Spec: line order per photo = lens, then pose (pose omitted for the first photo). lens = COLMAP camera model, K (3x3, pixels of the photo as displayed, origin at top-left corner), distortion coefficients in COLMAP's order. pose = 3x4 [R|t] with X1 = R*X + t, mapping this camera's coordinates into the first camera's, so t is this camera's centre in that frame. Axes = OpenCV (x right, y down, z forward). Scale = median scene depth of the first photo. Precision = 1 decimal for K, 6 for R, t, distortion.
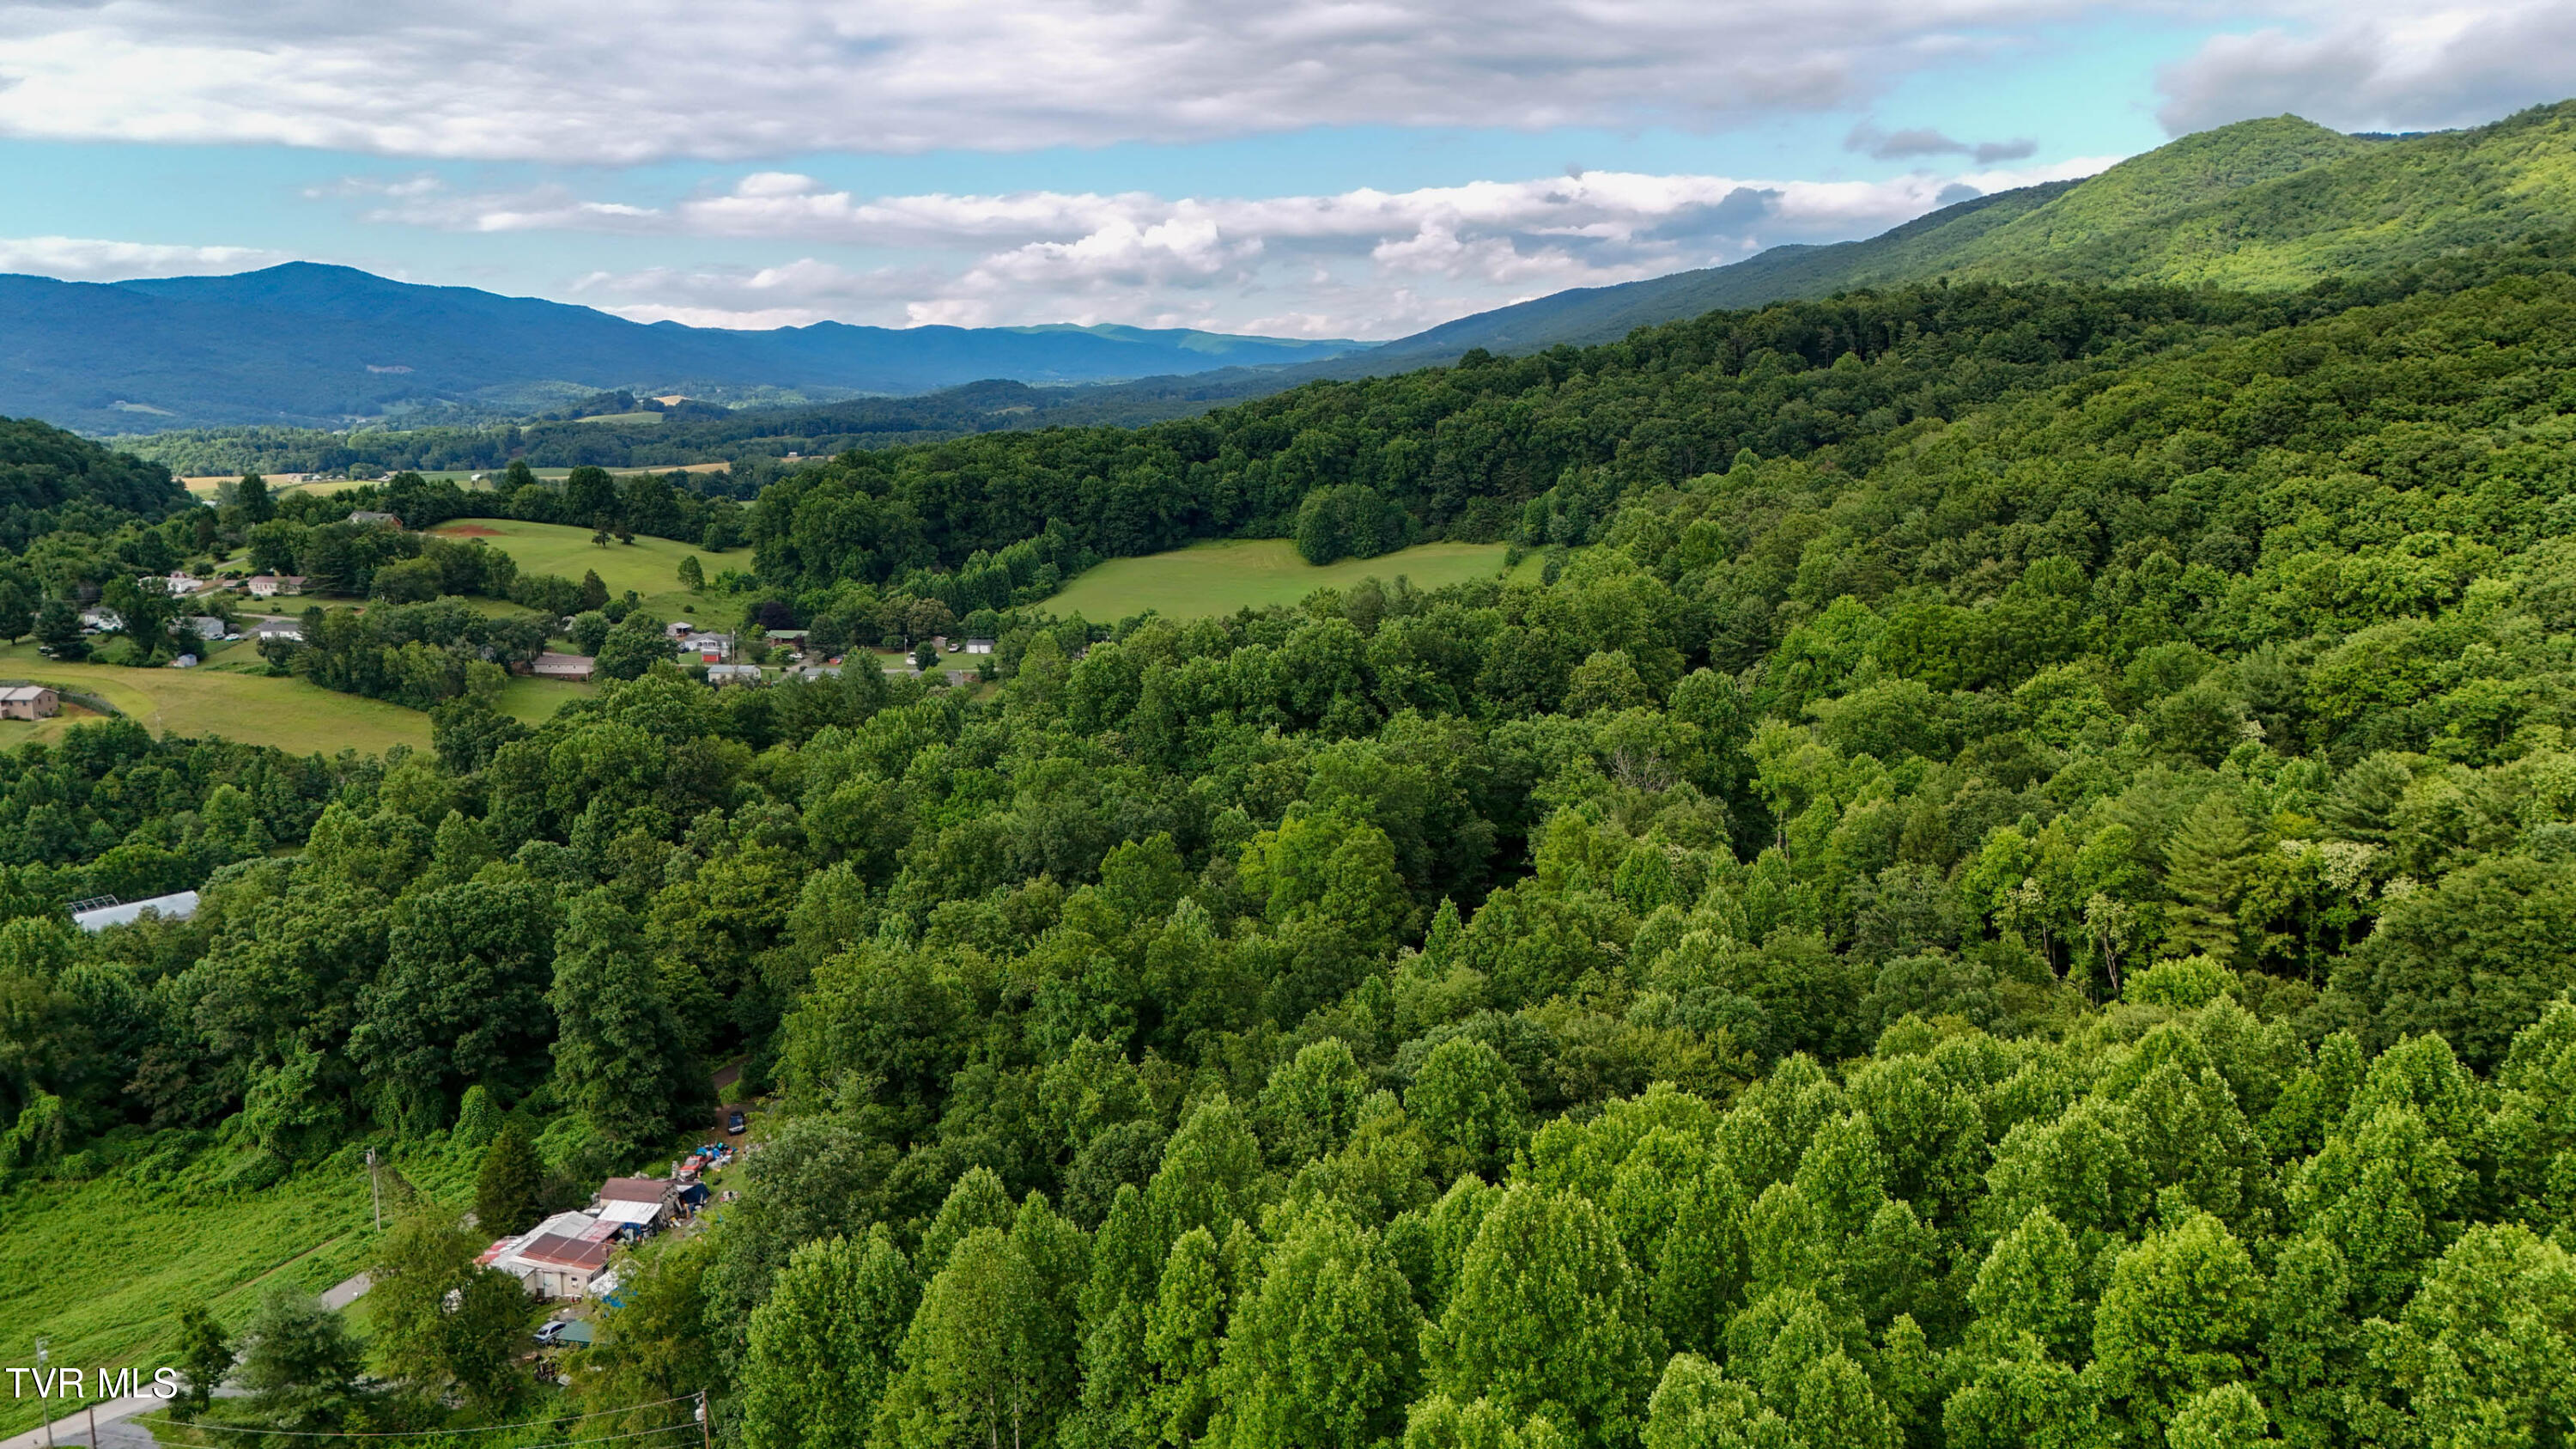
lens RADIAL K [[1895.2, 0, 1304.4], [0, 1895.2, 706.1], [0, 0, 1]] dist [0.091294, -0.096685]
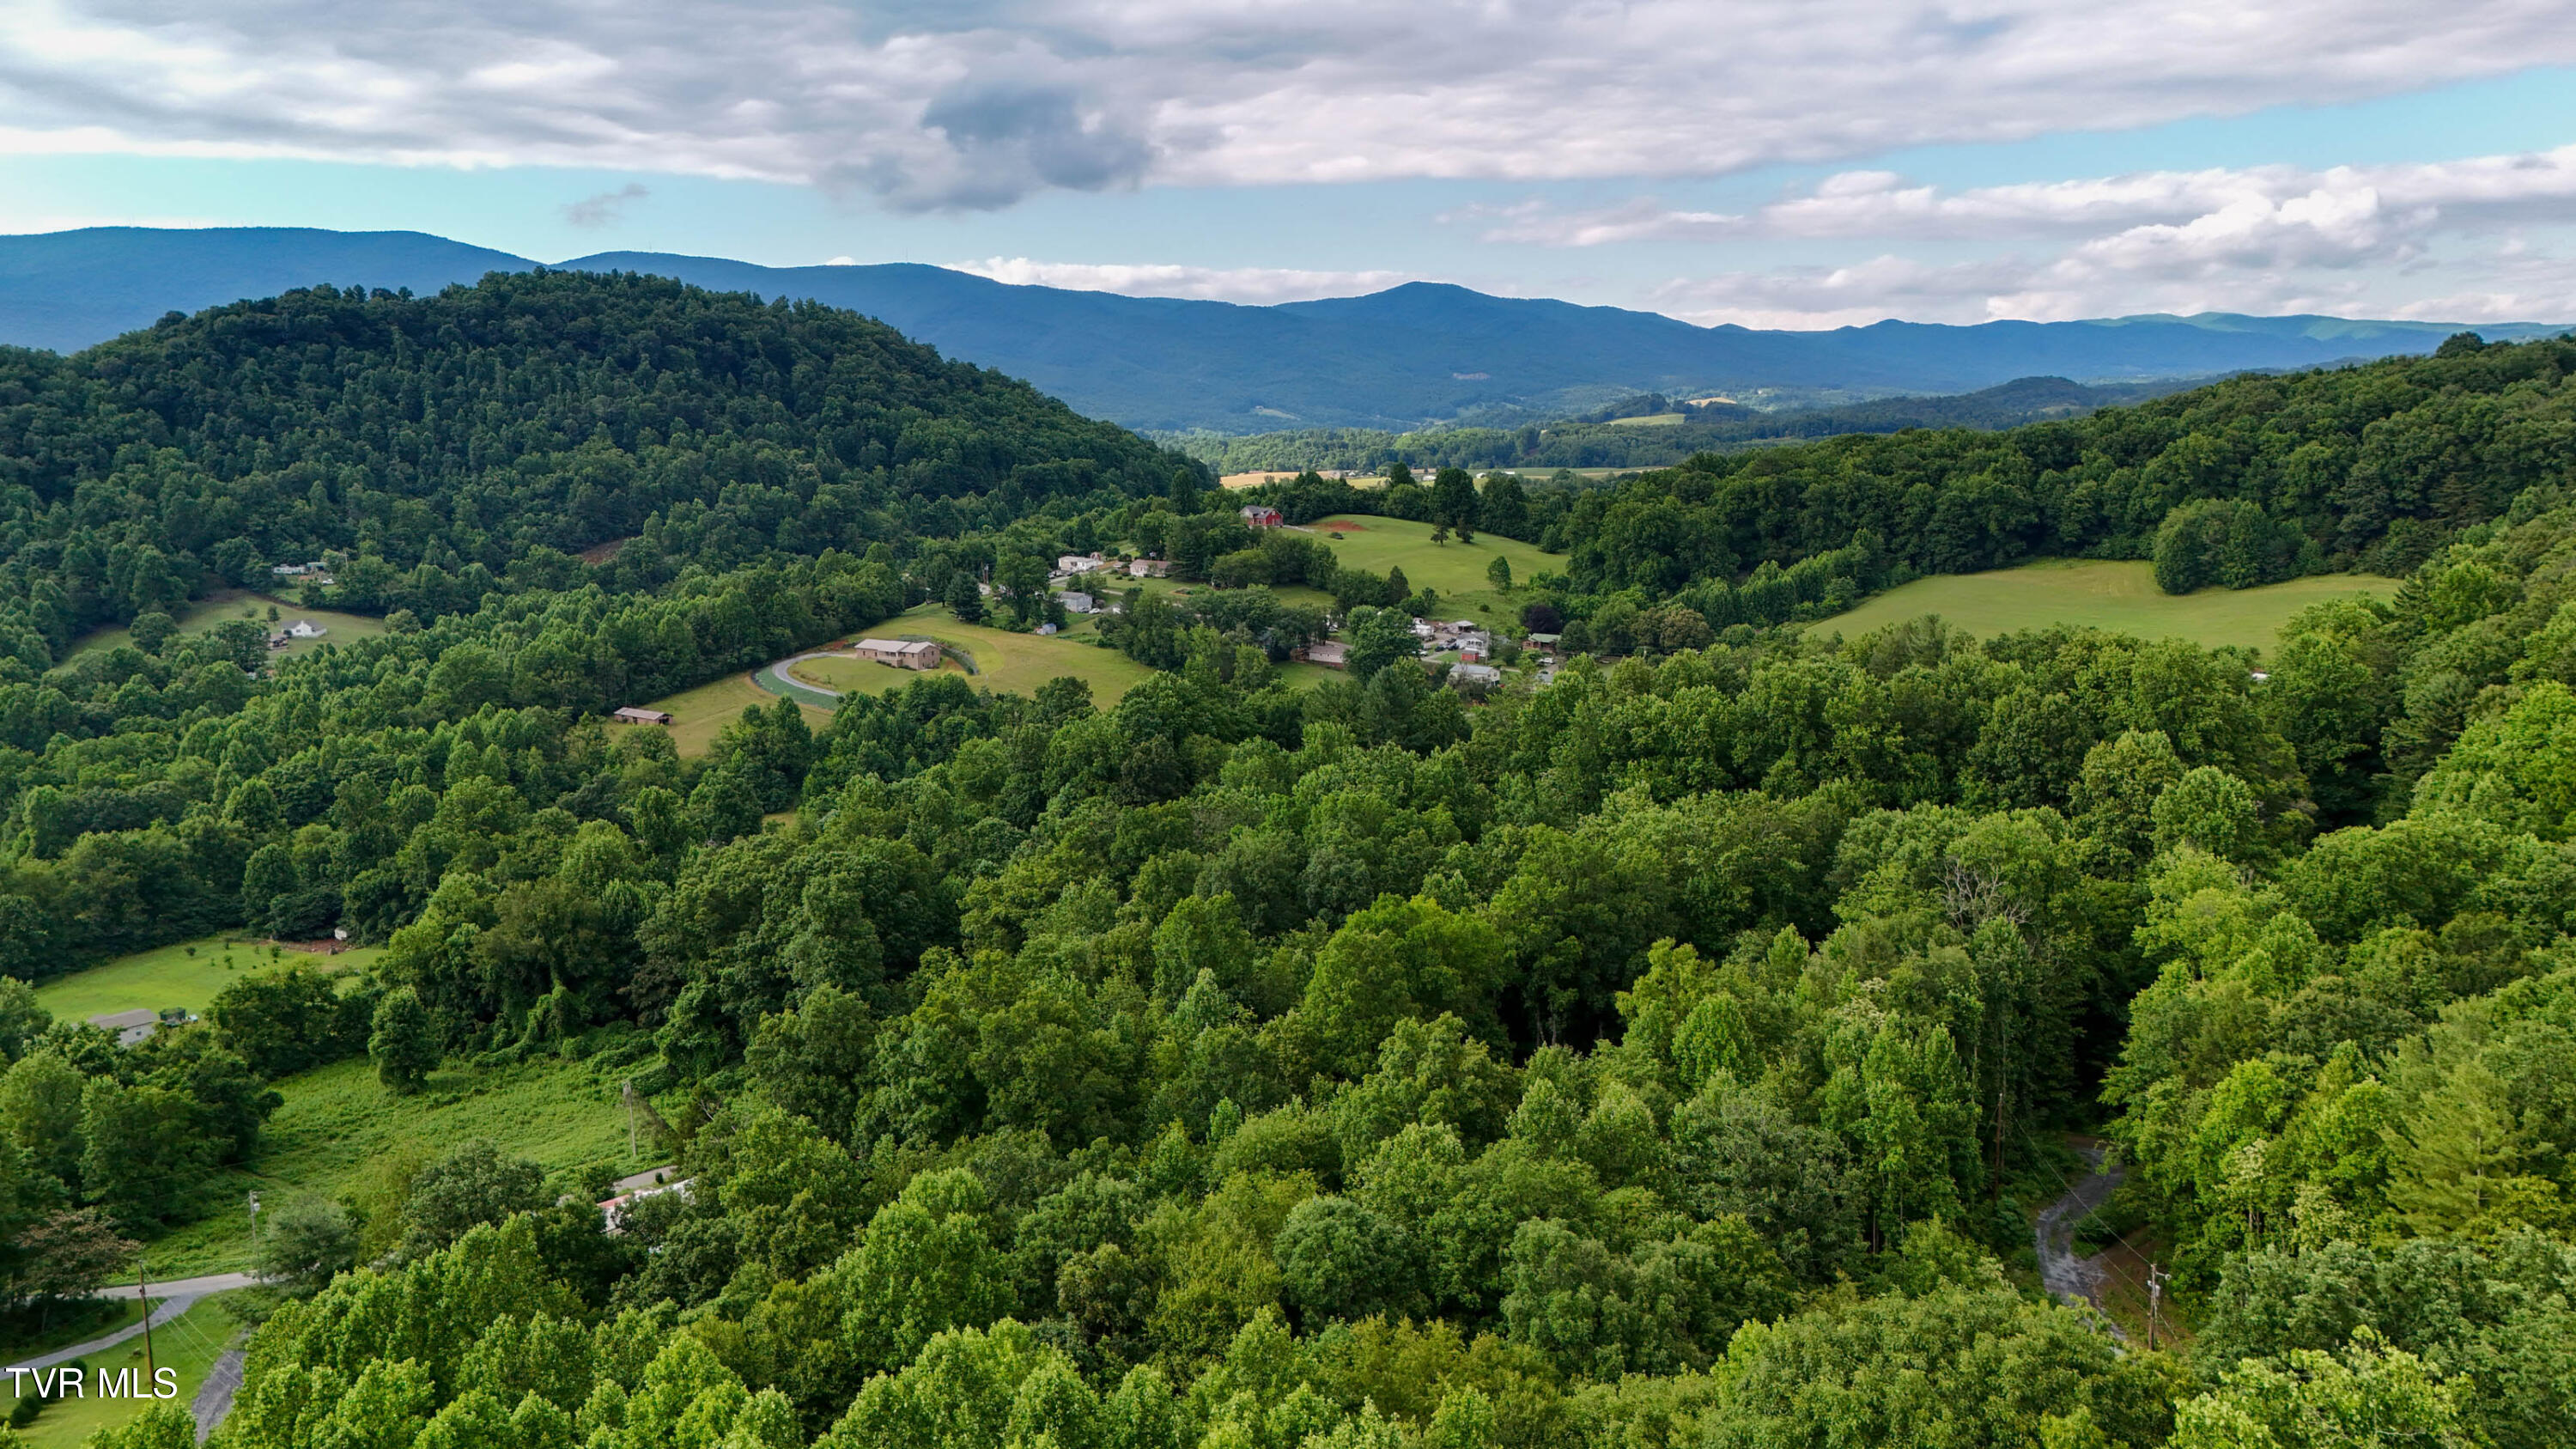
lens RADIAL K [[1895.2, 0, 1297.1], [0, 1895.2, 725.8], [0, 0, 1]] dist [0.091294, -0.096685]
pose [[0.857877, 0.088234, -0.506223, 0.101395], [-0.083253, 0.995998, 0.032516, -0.010914], [0.507066, 0.014250, 0.861789, 0.063312]]
